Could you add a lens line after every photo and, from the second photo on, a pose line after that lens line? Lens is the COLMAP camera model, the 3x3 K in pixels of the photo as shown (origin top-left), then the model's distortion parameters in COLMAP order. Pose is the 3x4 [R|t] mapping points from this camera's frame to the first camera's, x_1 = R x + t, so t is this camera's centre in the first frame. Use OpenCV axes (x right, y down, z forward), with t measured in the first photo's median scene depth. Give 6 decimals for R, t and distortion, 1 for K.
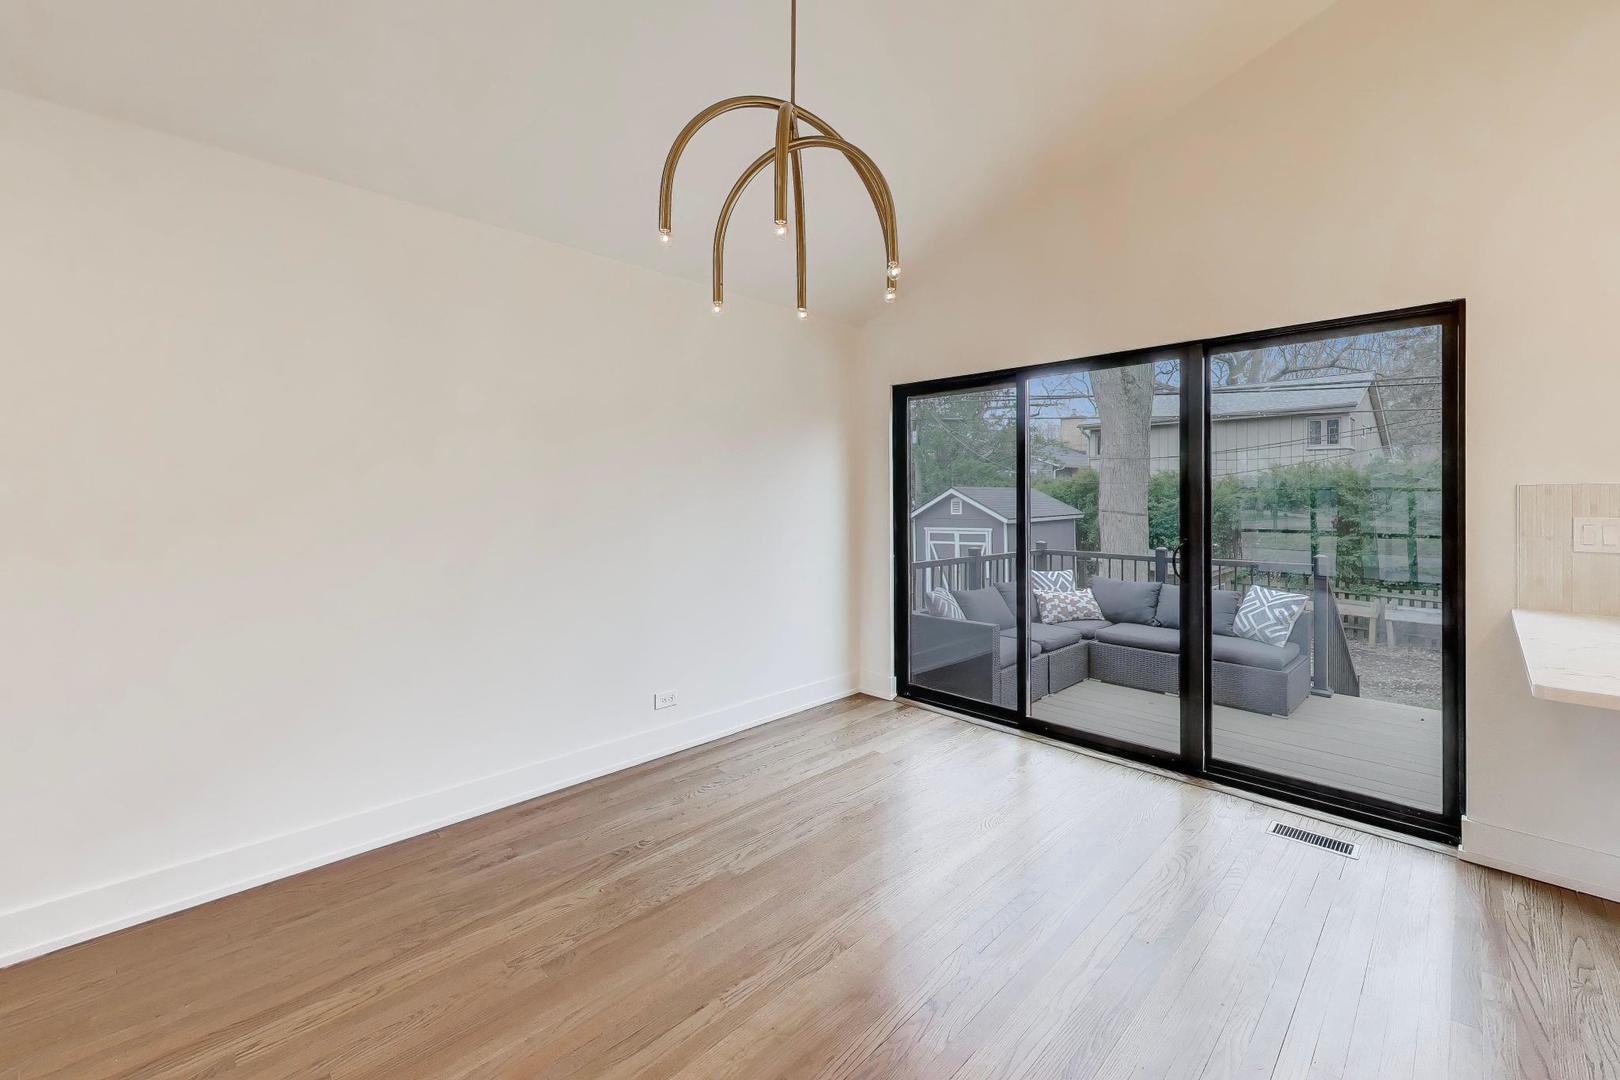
lens RADIAL K [[667.5, 0, 807.6], [0, 667.5, 502.8], [0, 0, 1]] dist [0.008857, -0.000442]
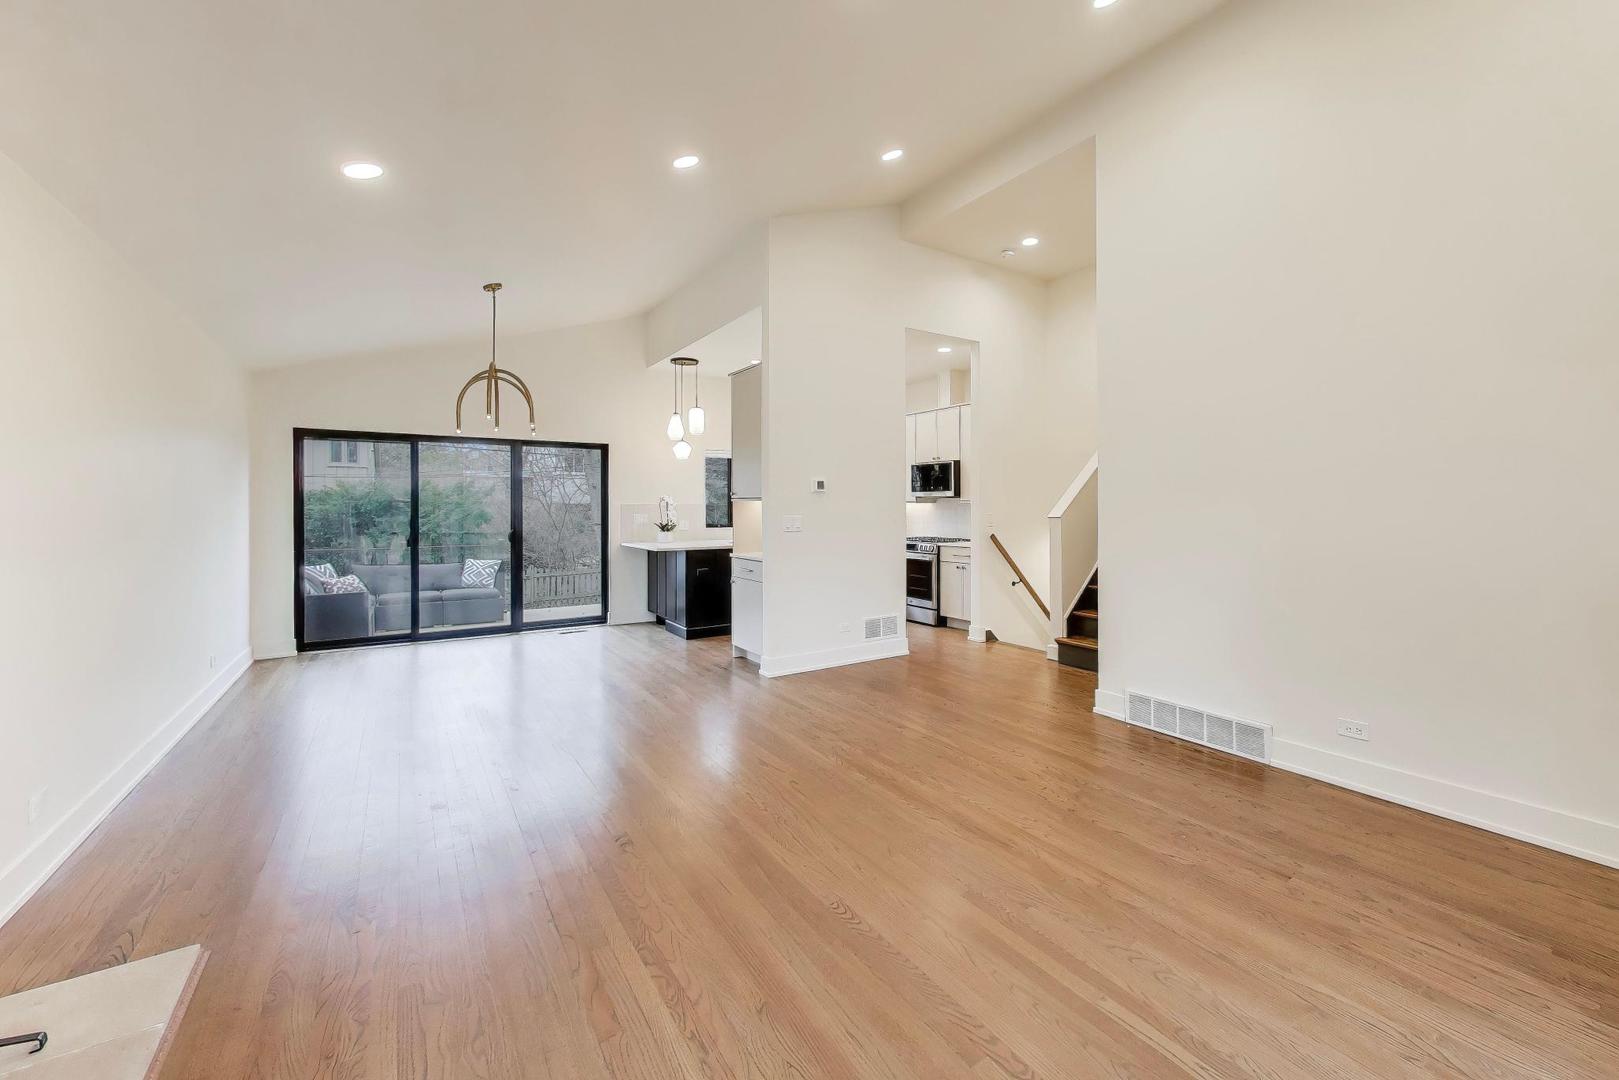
lens RADIAL K [[667.1, 0, 880.8], [0, 667.1, 502.9], [0, 0, 1]] dist [0.008857, -0.000442]
pose [[0.160116, 0.007570, 0.987069, -0.966014], [0.009648, 0.999911, -0.009233, 0.003812], [-0.987051, 0.011002, 0.160028, -0.379394]]
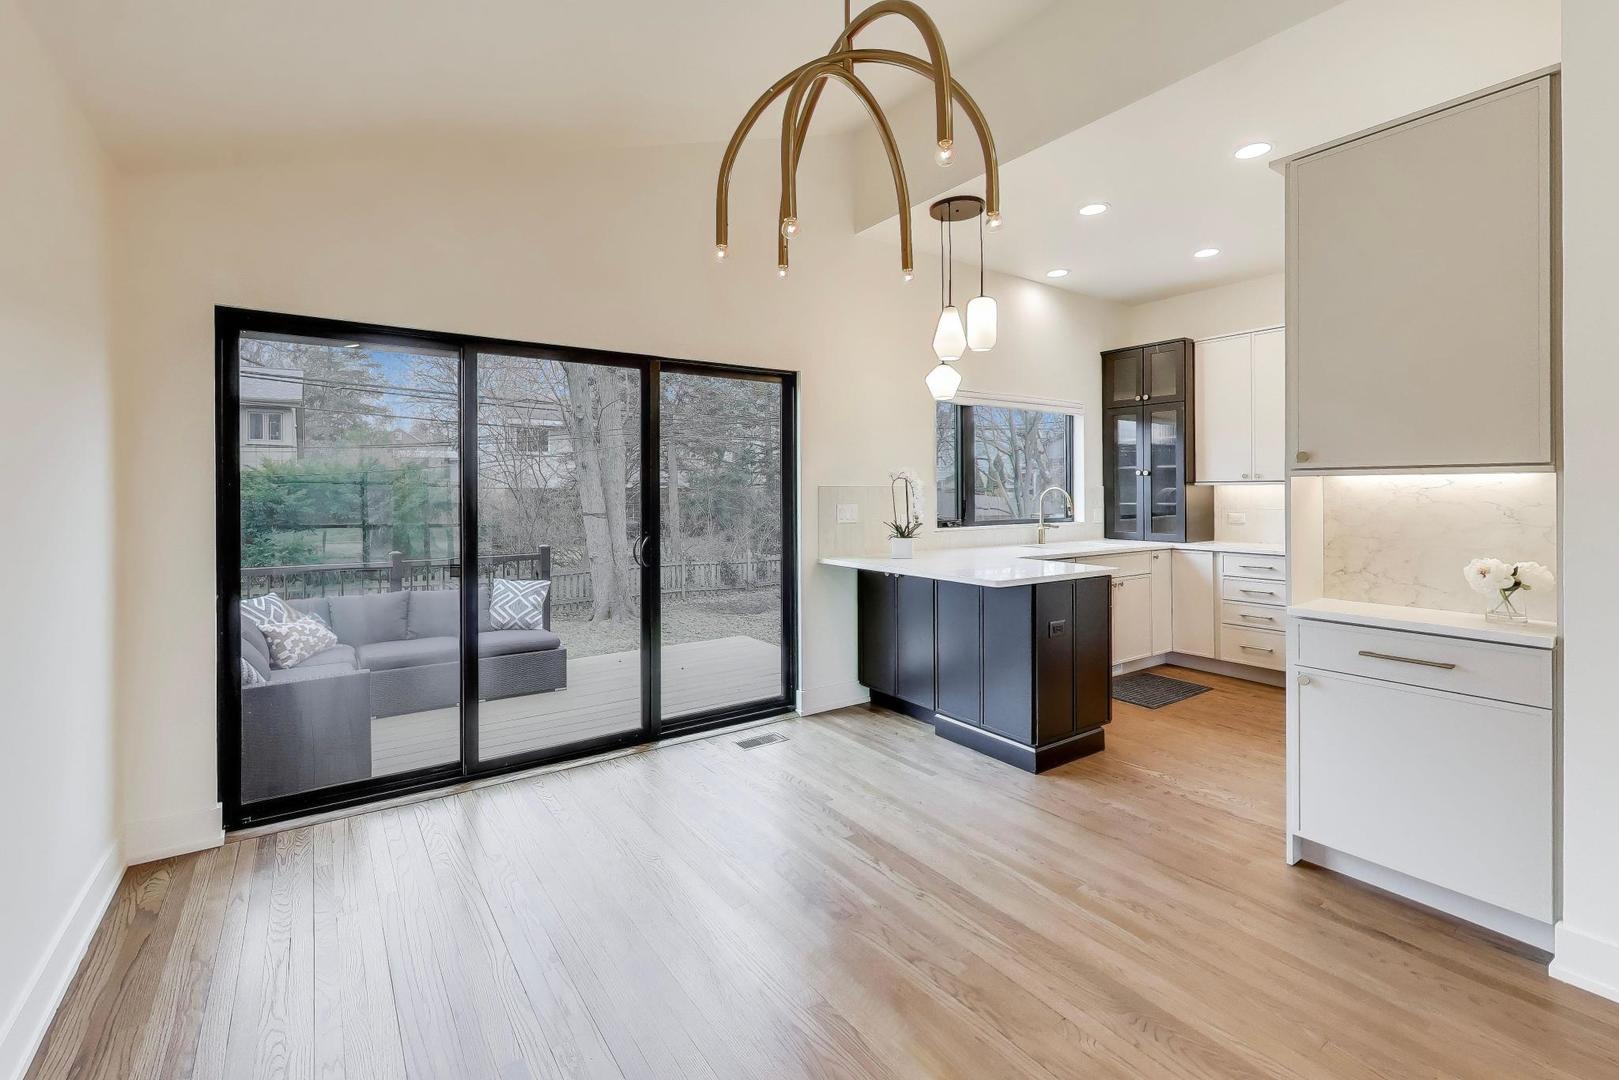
lens RADIAL K [[707.0, 0, 800.9], [0, 707.0, 486.4], [0, 0, 1]] dist [0.006570, 0.000326]
pose [[0.179763, 0.007868, 0.983678, -0.366675], [0.012882, 0.999863, -0.010351, -0.003917], [-0.983626, 0.014533, 0.179637, 0.357244]]
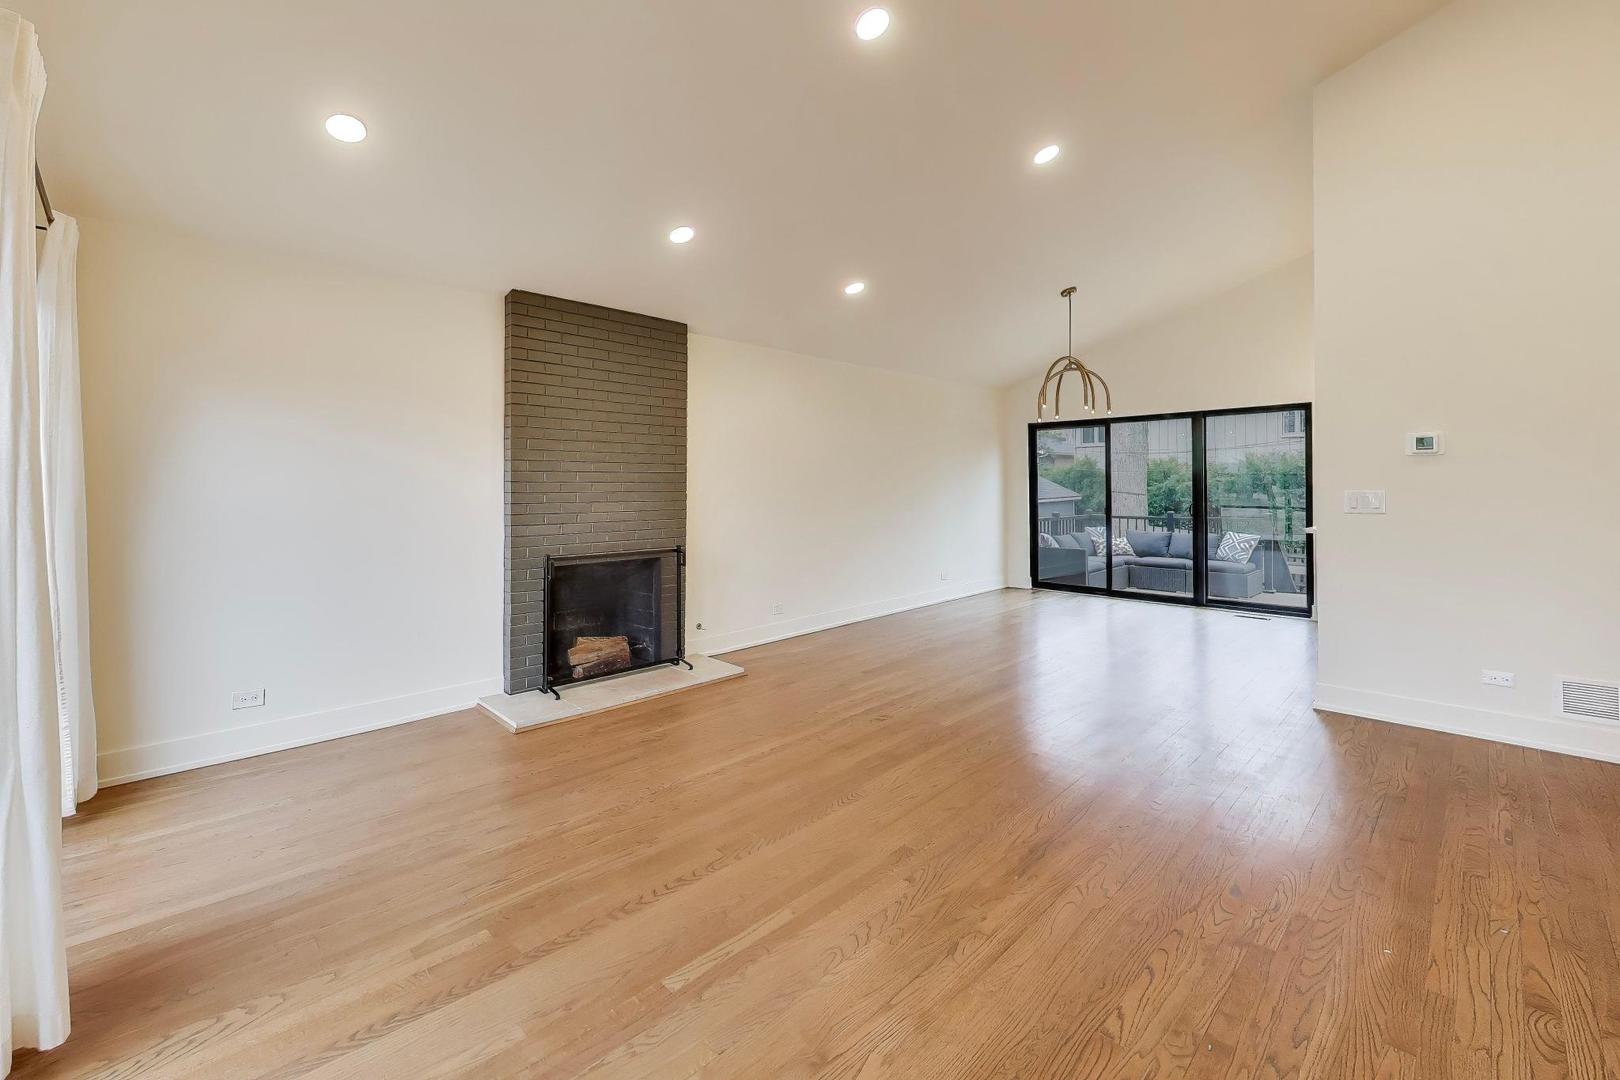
lens RADIAL K [[667.5, 0, 723.8], [0, 667.5, 490.2], [0, 0, 1]] dist [0.008857, -0.000442]
pose [[0.998061, -0.006700, -0.061886, -0.577710], [0.006694, 0.999978, -0.000300, 0.008438], [0.061886, -0.000115, 0.998083, -0.885610]]
